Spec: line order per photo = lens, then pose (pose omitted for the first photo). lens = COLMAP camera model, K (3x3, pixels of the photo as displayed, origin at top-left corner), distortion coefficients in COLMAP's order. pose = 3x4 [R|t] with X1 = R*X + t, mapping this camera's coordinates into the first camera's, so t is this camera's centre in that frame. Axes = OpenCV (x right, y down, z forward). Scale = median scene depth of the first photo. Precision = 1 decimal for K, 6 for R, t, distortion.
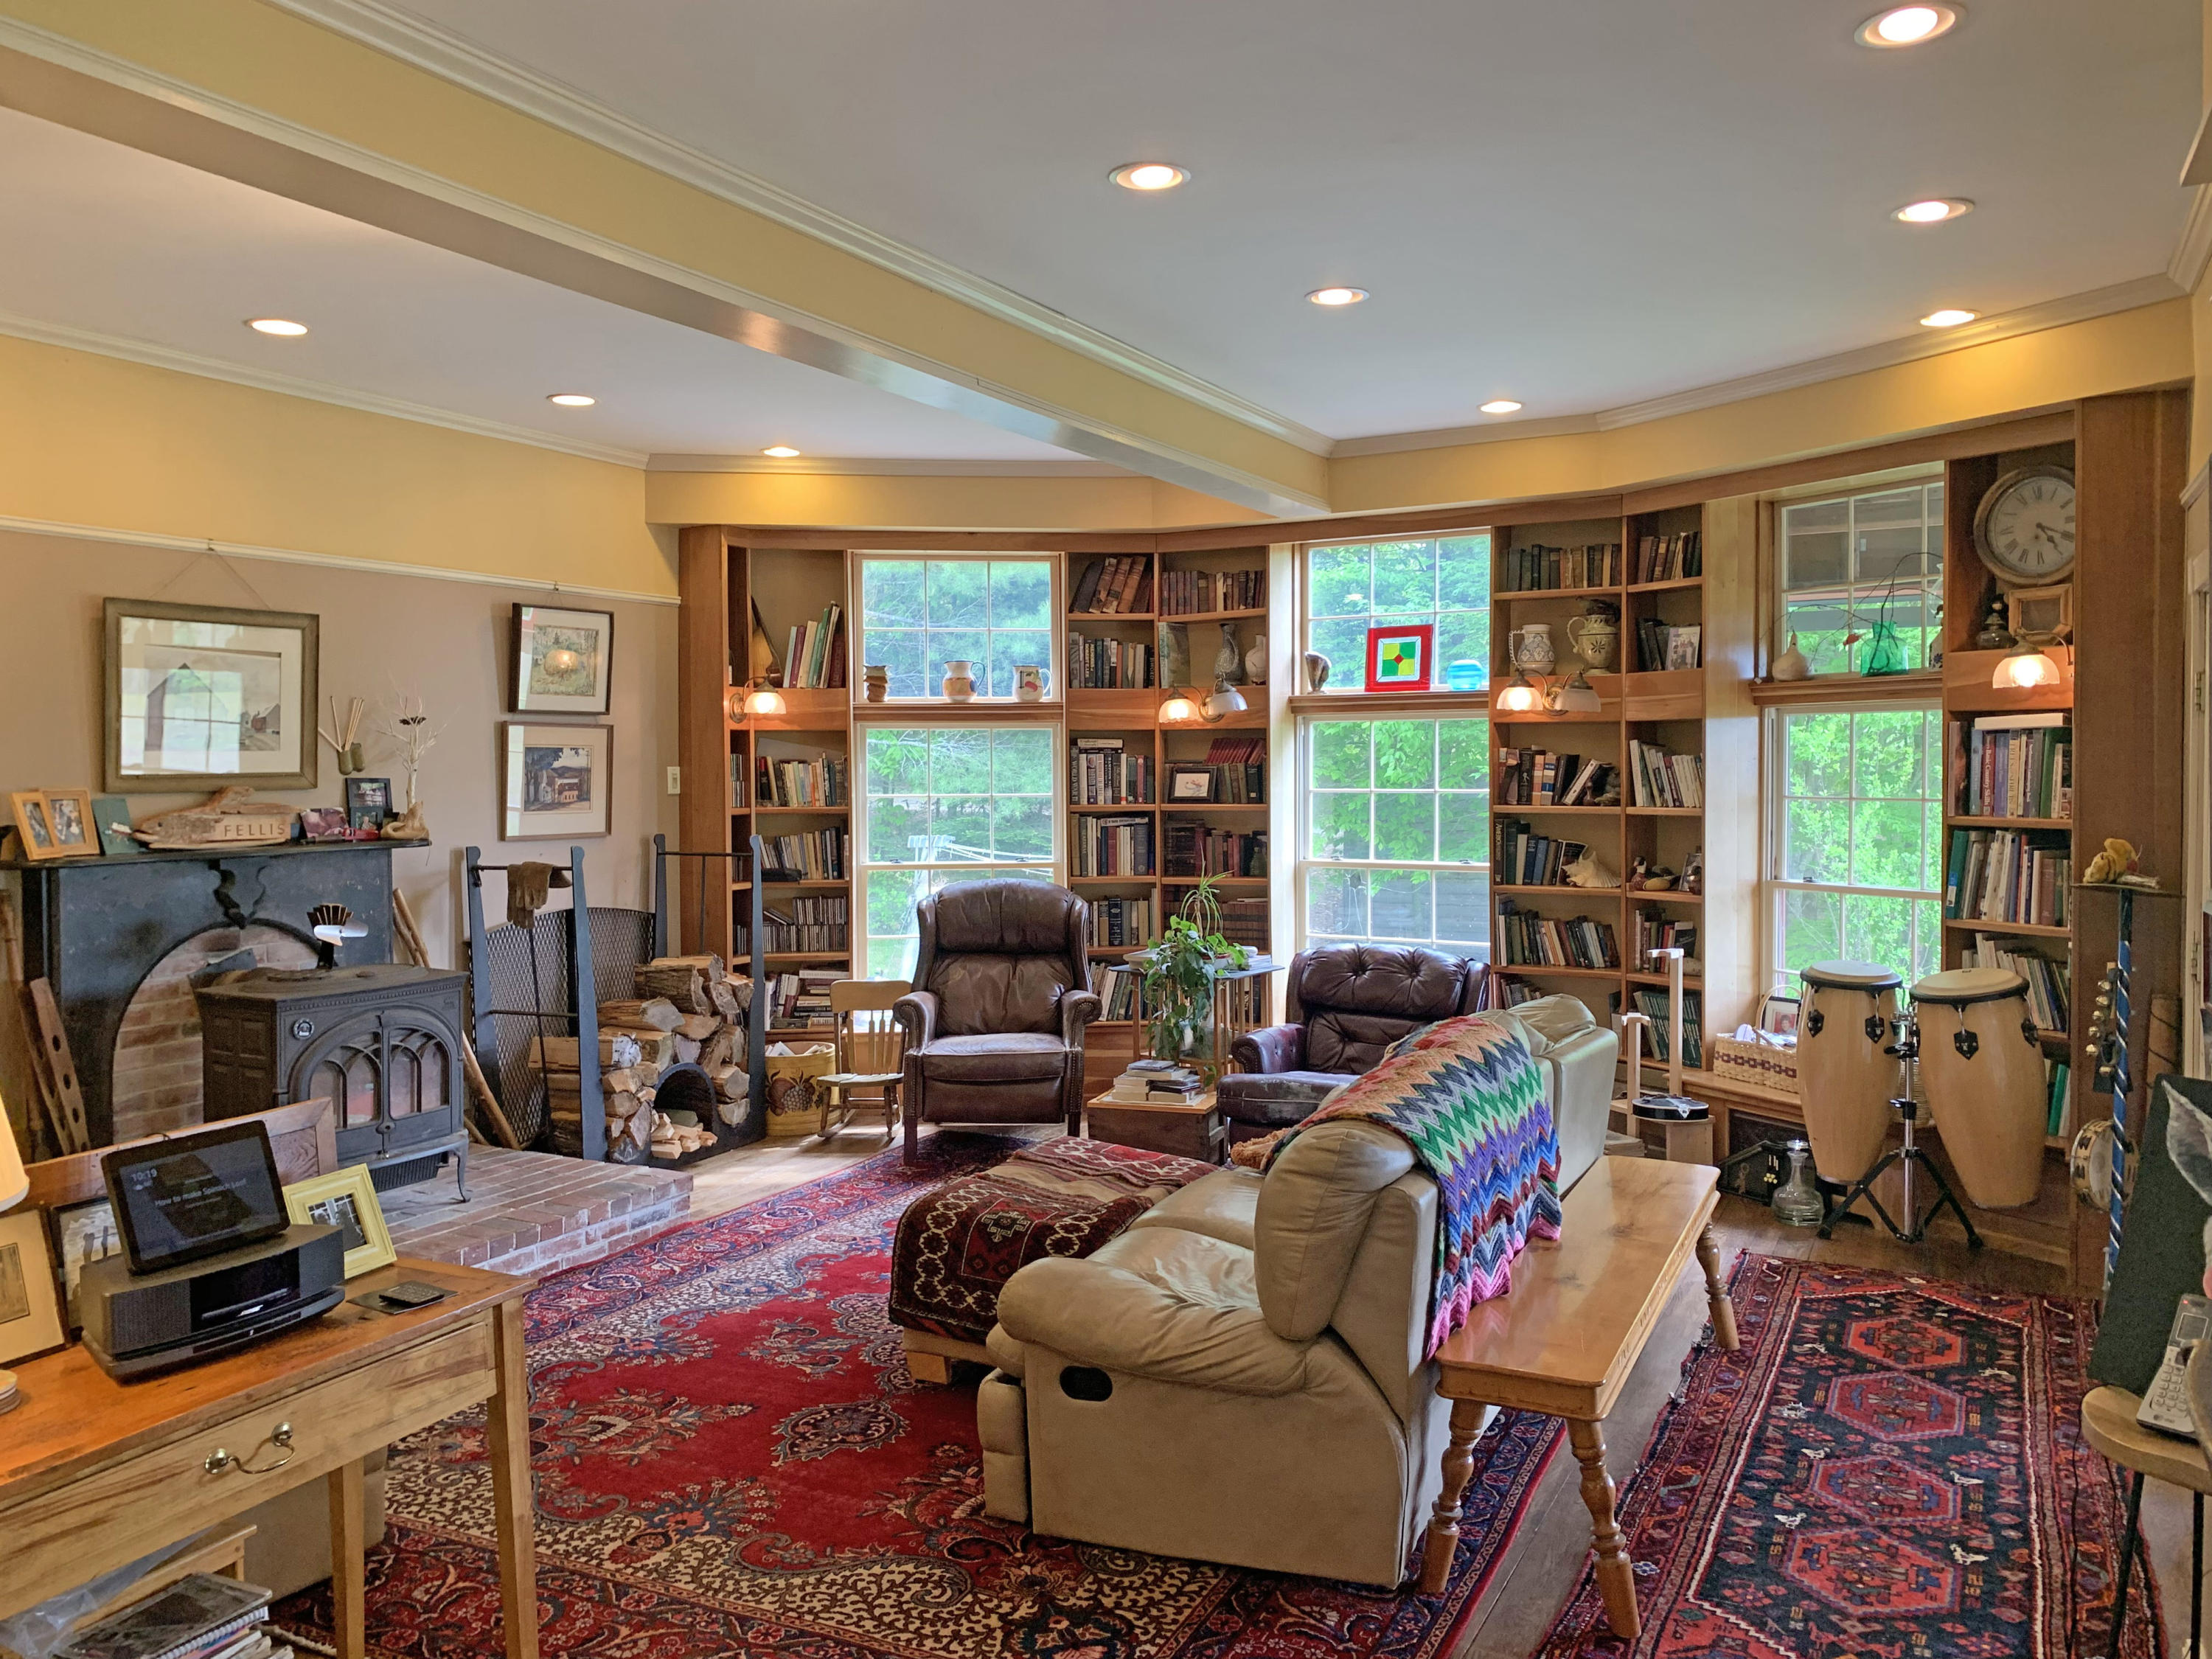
lens RADIAL K [[1687.6, 0, 1100.9], [0, 1687.6, 808.7], [0, 0, 1]] dist [0.079859, -0.122724]
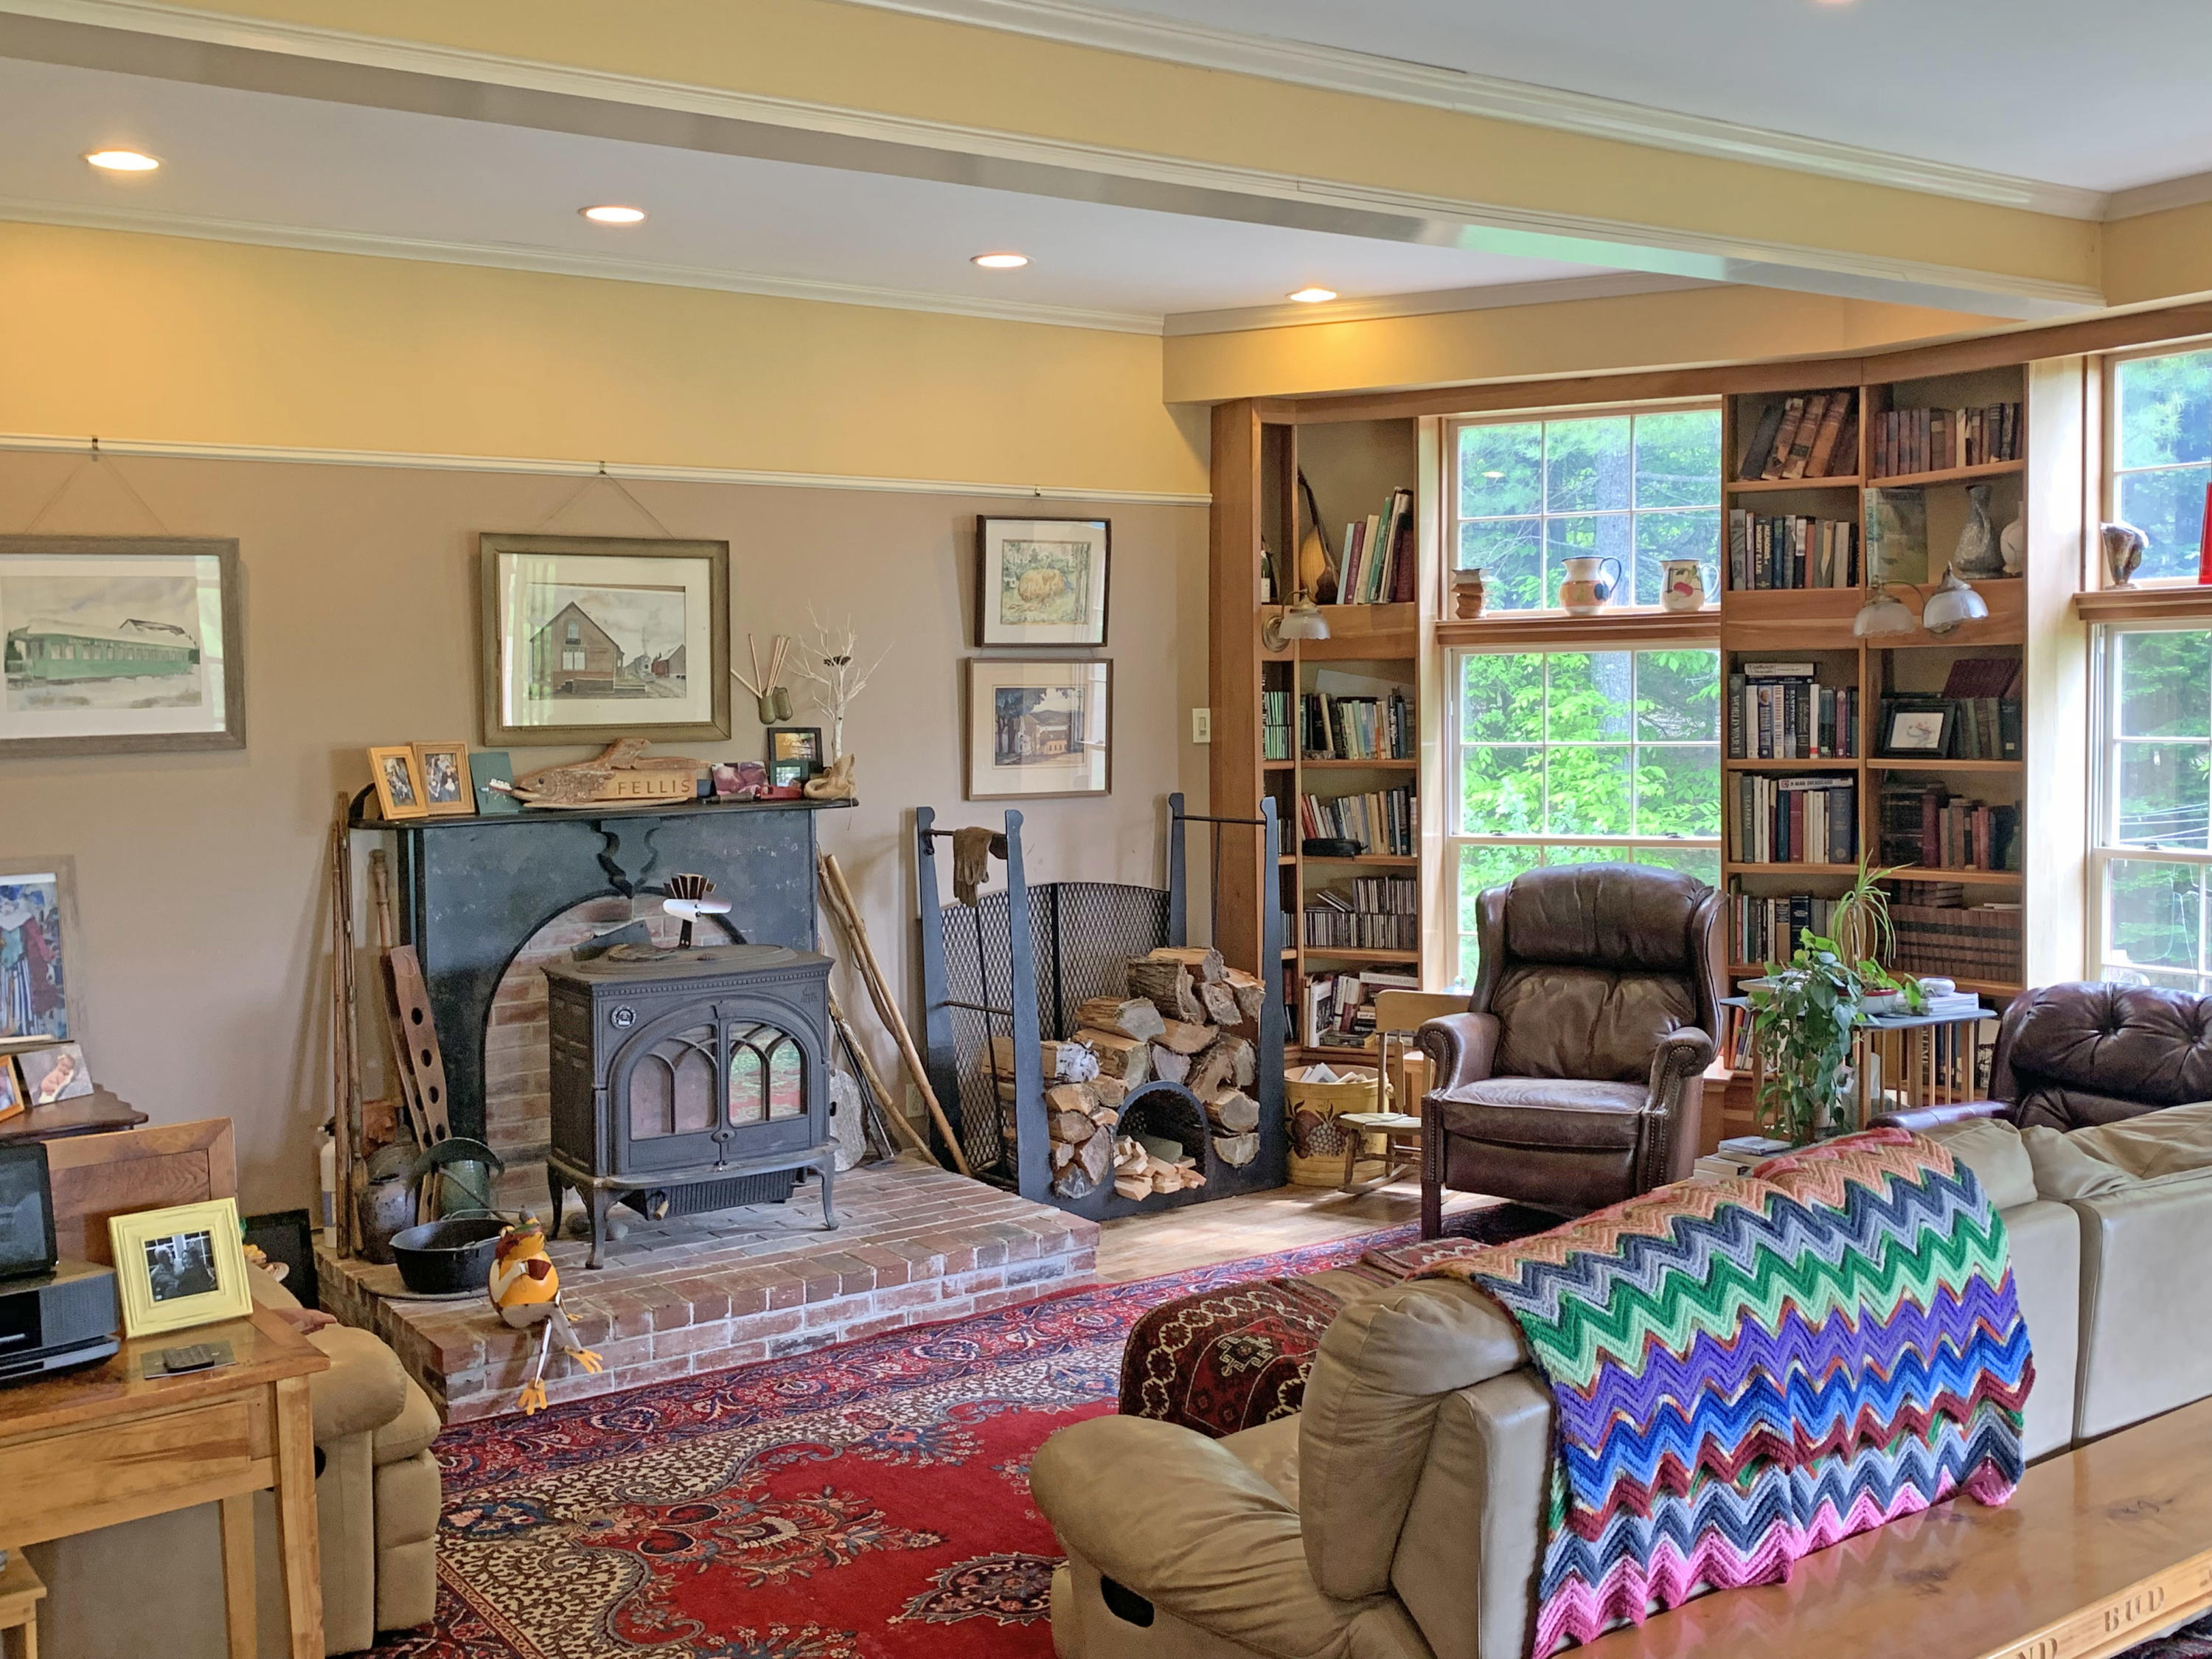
lens RADIAL K [[2140.9, 0, 1114.5], [0, 2140.9, 806.2], [0, 0, 1]] dist [0.184002, -0.487849]
pose [[0.882836, 0.018680, -0.469310, 0.198555], [-0.003727, 0.999456, 0.032771, -0.012479], [0.469667, -0.027182, 0.882425, 0.096495]]
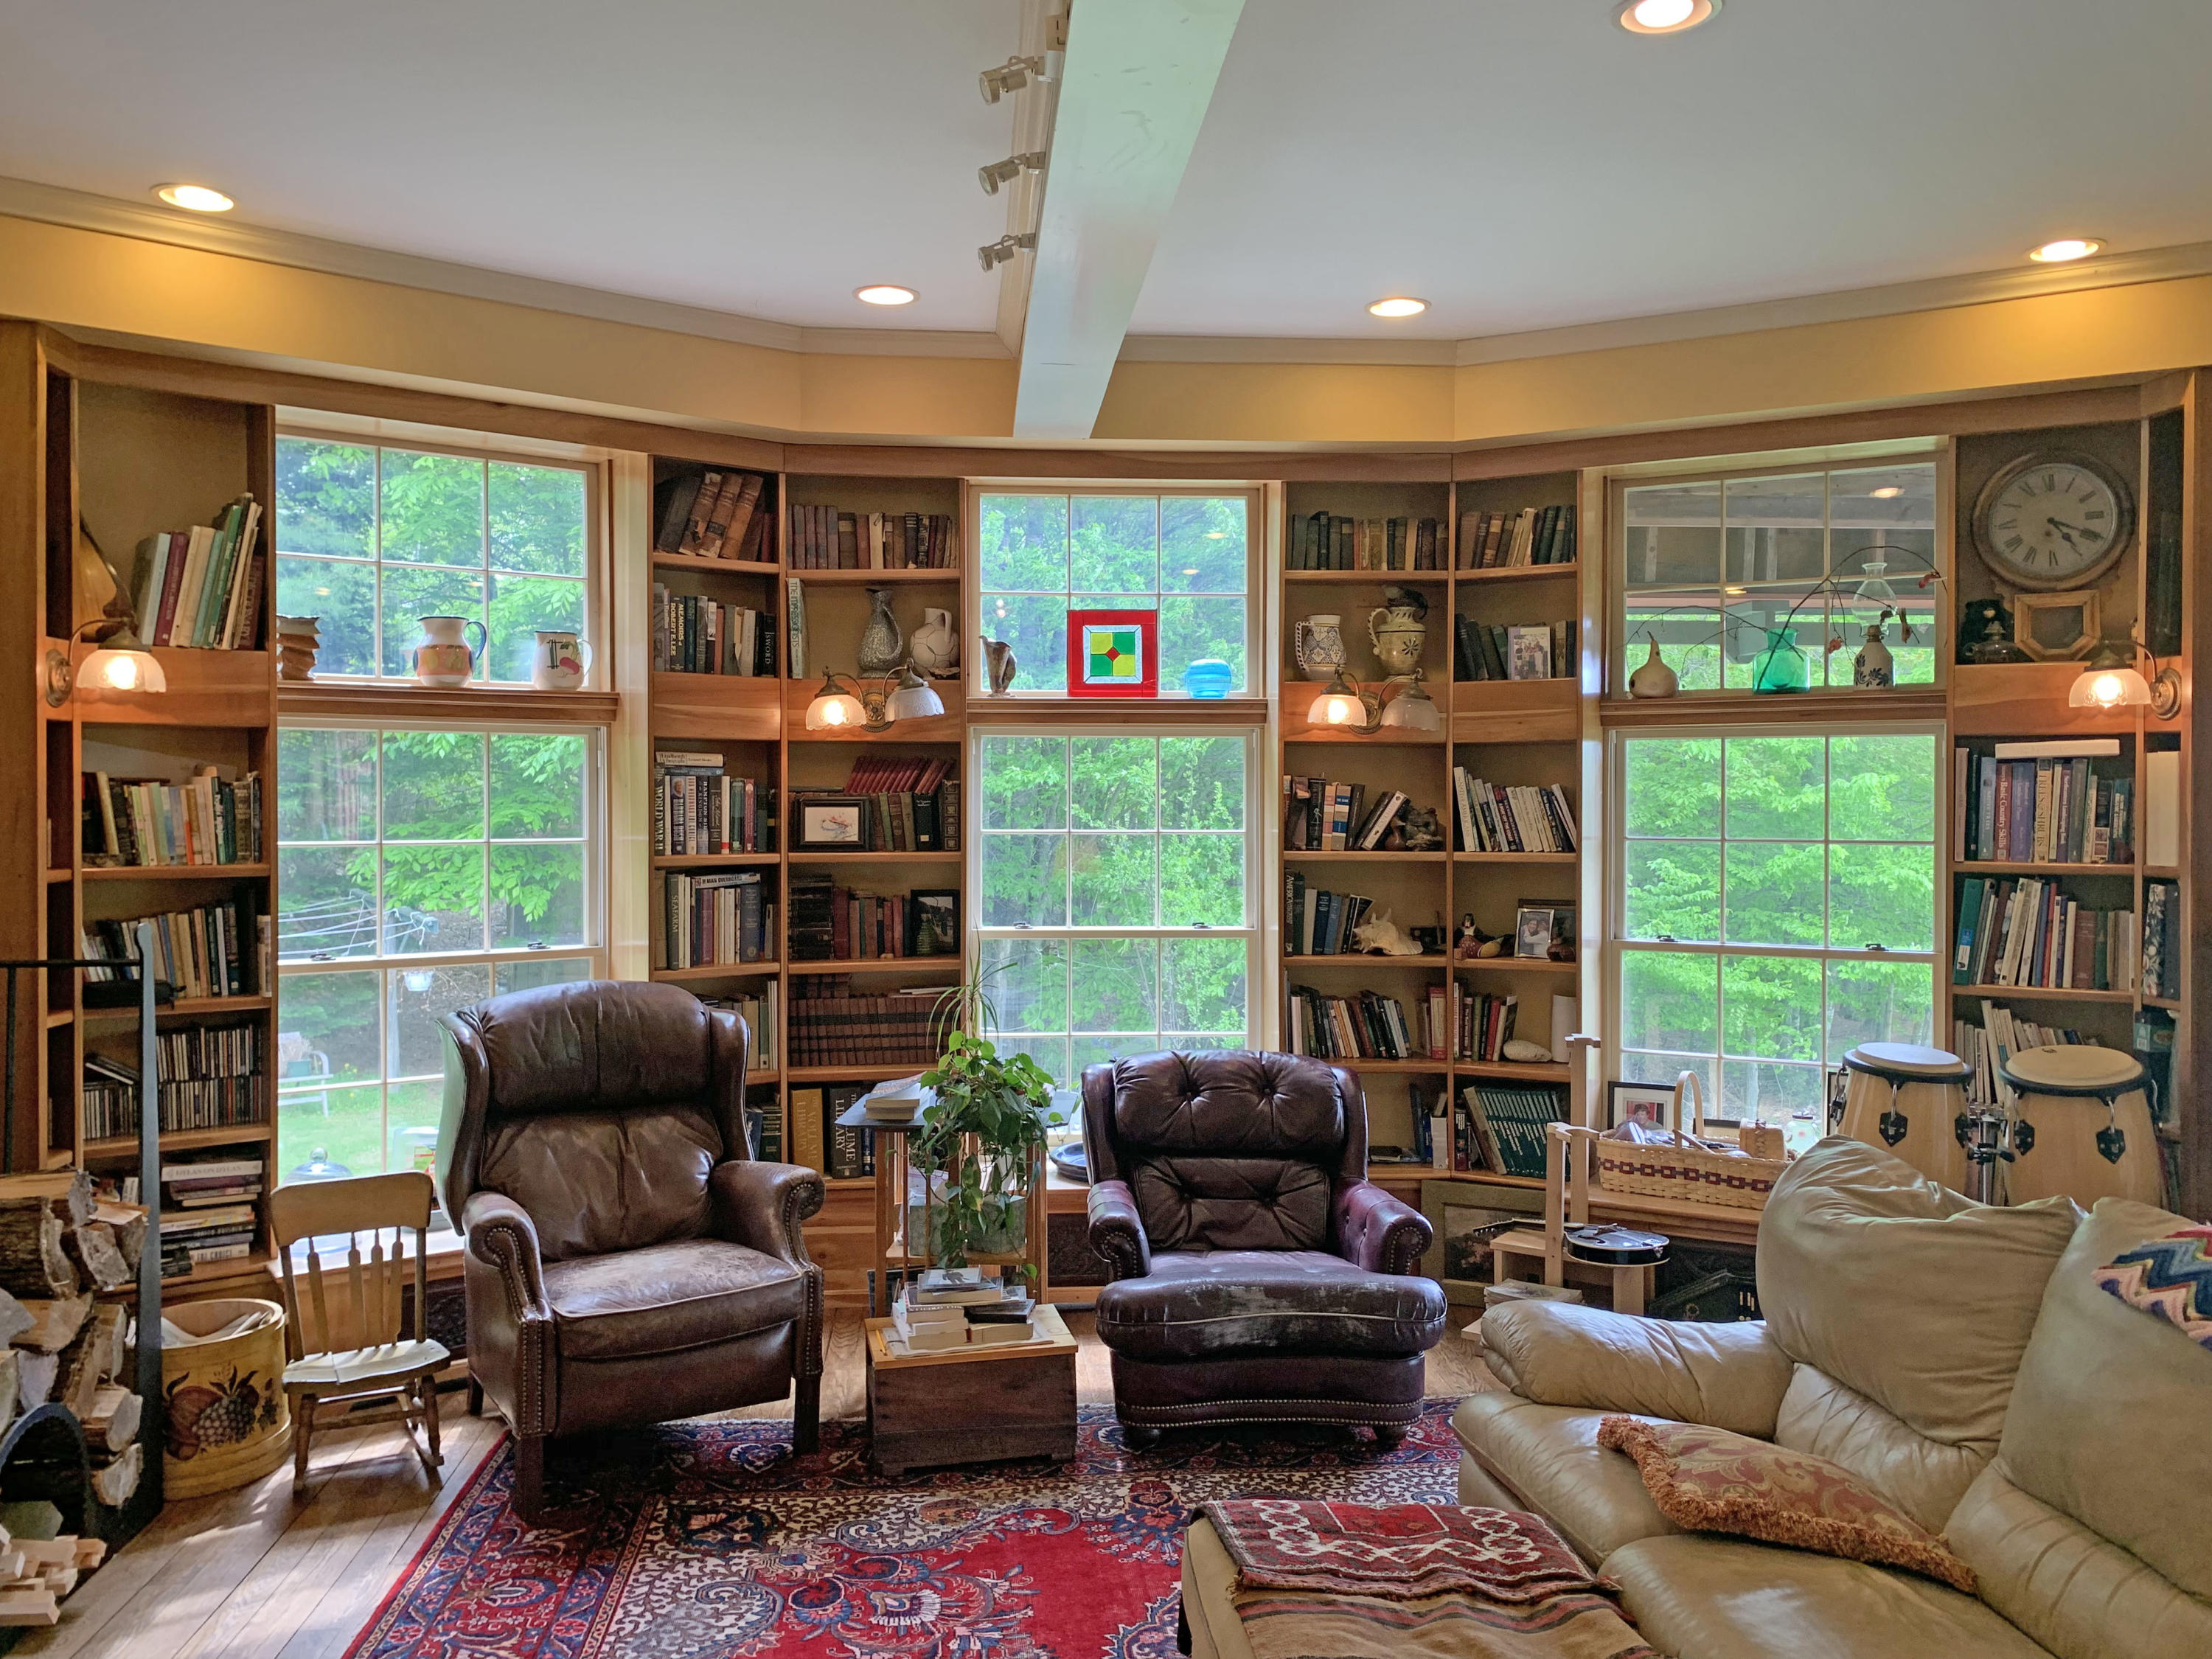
lens RADIAL K [[1687.6, 0, 1100.9], [0, 1687.6, 808.7], [0, 0, 1]] dist [0.079859, -0.122724]
pose [[0.845186, 0.003831, 0.534458, -0.239930], [0.008468, 0.999753, -0.020558, -0.006095], [-0.534405, 0.021902, 0.844945, 0.412795]]
